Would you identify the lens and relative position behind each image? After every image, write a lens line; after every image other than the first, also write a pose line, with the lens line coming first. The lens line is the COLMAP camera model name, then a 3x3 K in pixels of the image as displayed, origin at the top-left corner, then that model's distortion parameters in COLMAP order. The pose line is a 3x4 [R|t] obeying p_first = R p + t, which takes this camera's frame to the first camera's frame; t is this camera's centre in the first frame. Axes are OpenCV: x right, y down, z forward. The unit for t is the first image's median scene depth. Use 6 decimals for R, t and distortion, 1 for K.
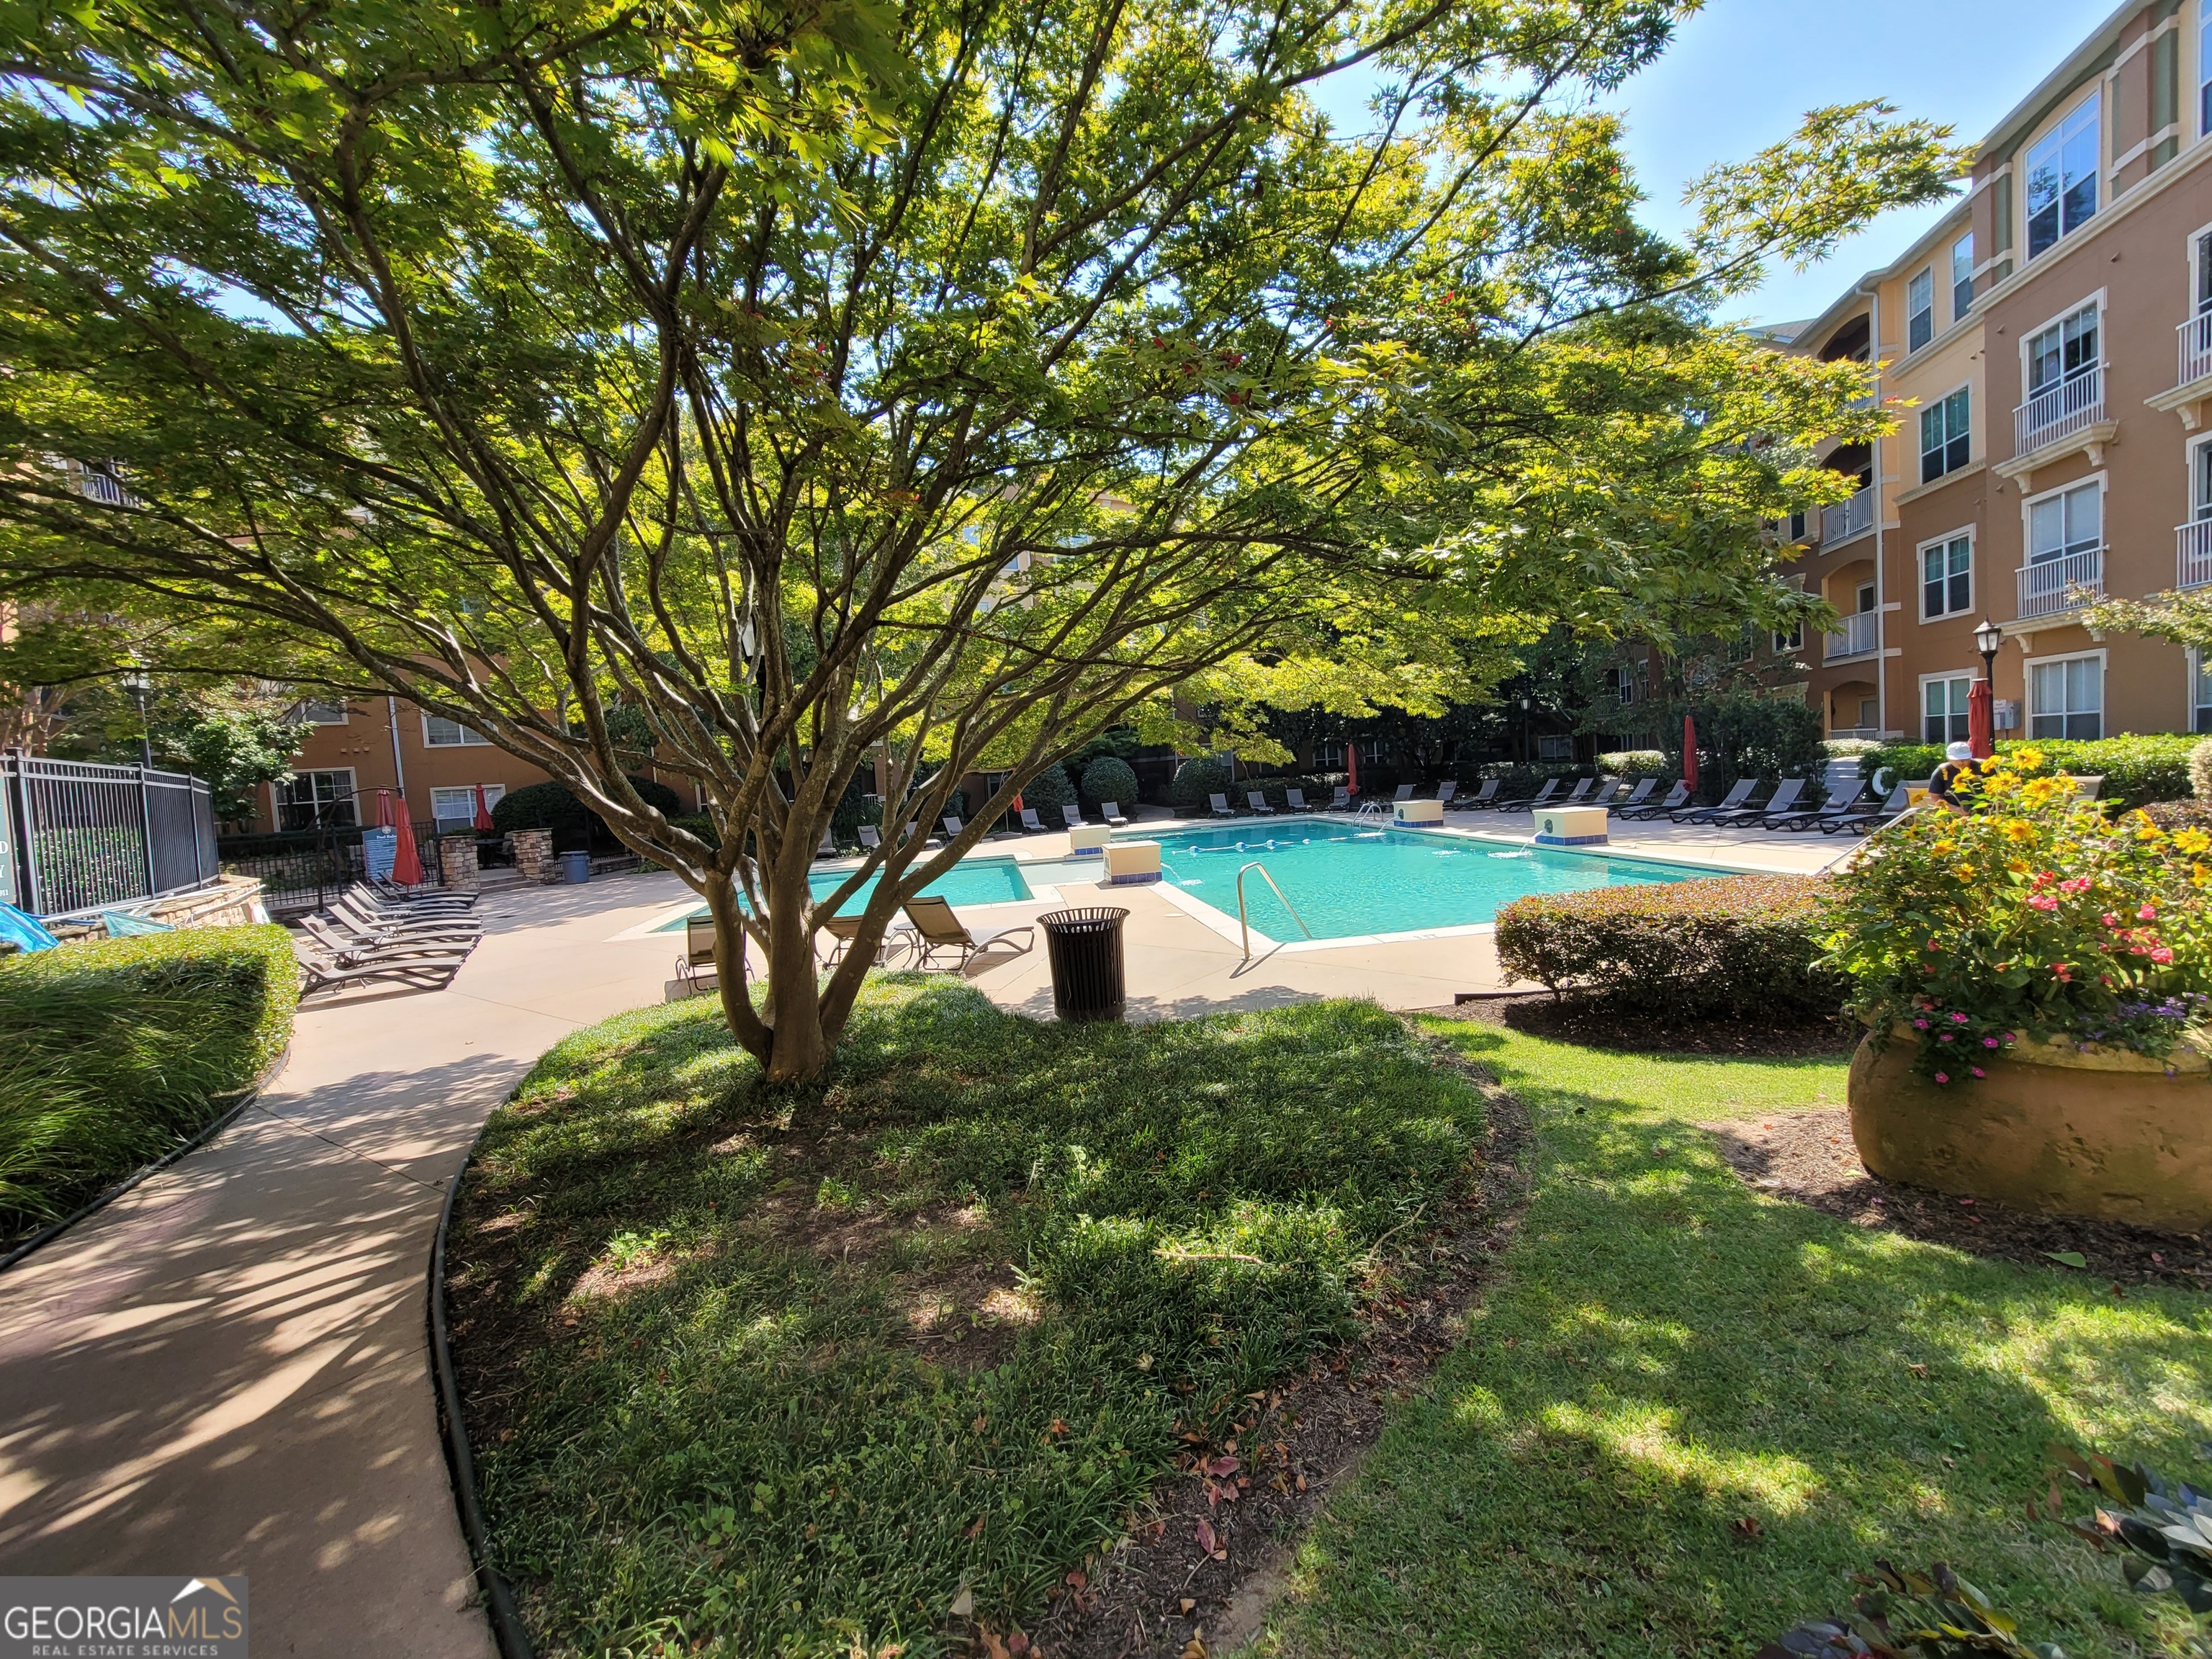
lens RADIAL K [[907.4, 0, 1106.0], [0, 907.4, 829.5], [0, 0, 1]] dist [-0.003276, 0.000781]
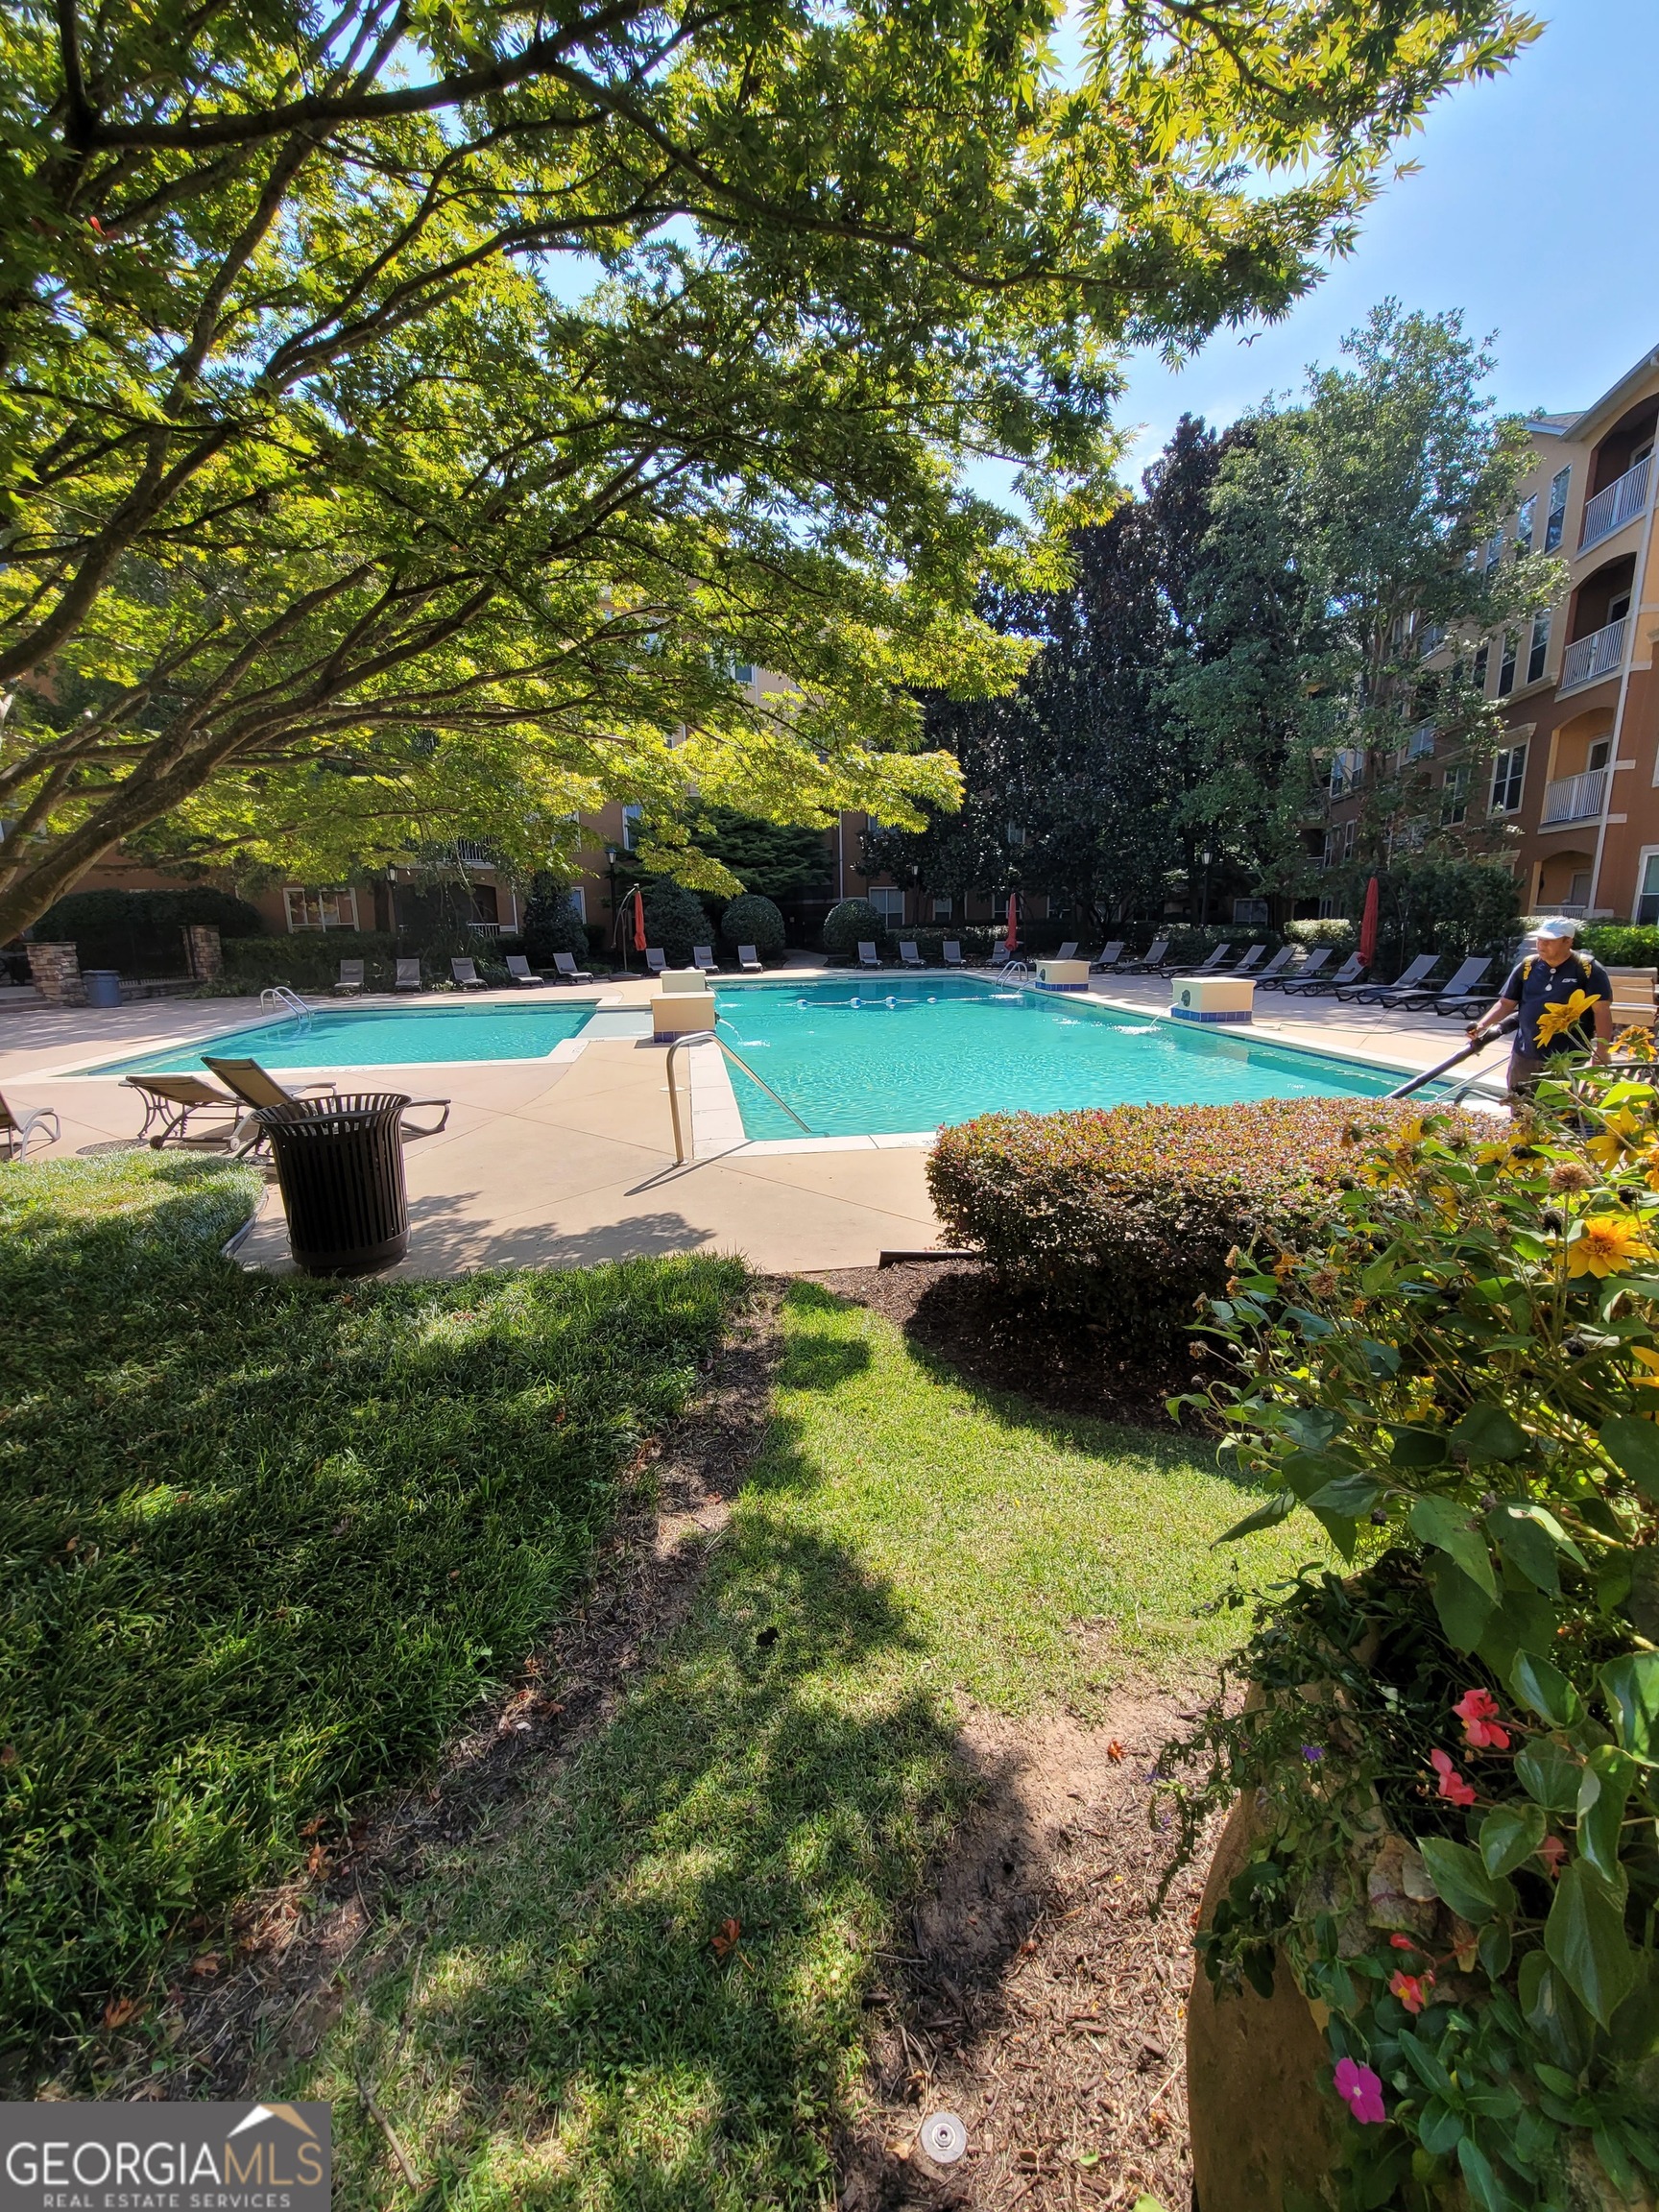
lens RADIAL K [[907.4, 0, 829.5], [0, 907.4, 1106.0], [0, 0, 1]] dist [-0.003276, 0.000781]
pose [[0.998566, 0.047115, 0.025437, 0.107477], [-0.050259, 0.988610, 0.141862, -0.006047], [-0.018463, -0.142937, 0.989560, 0.116269]]
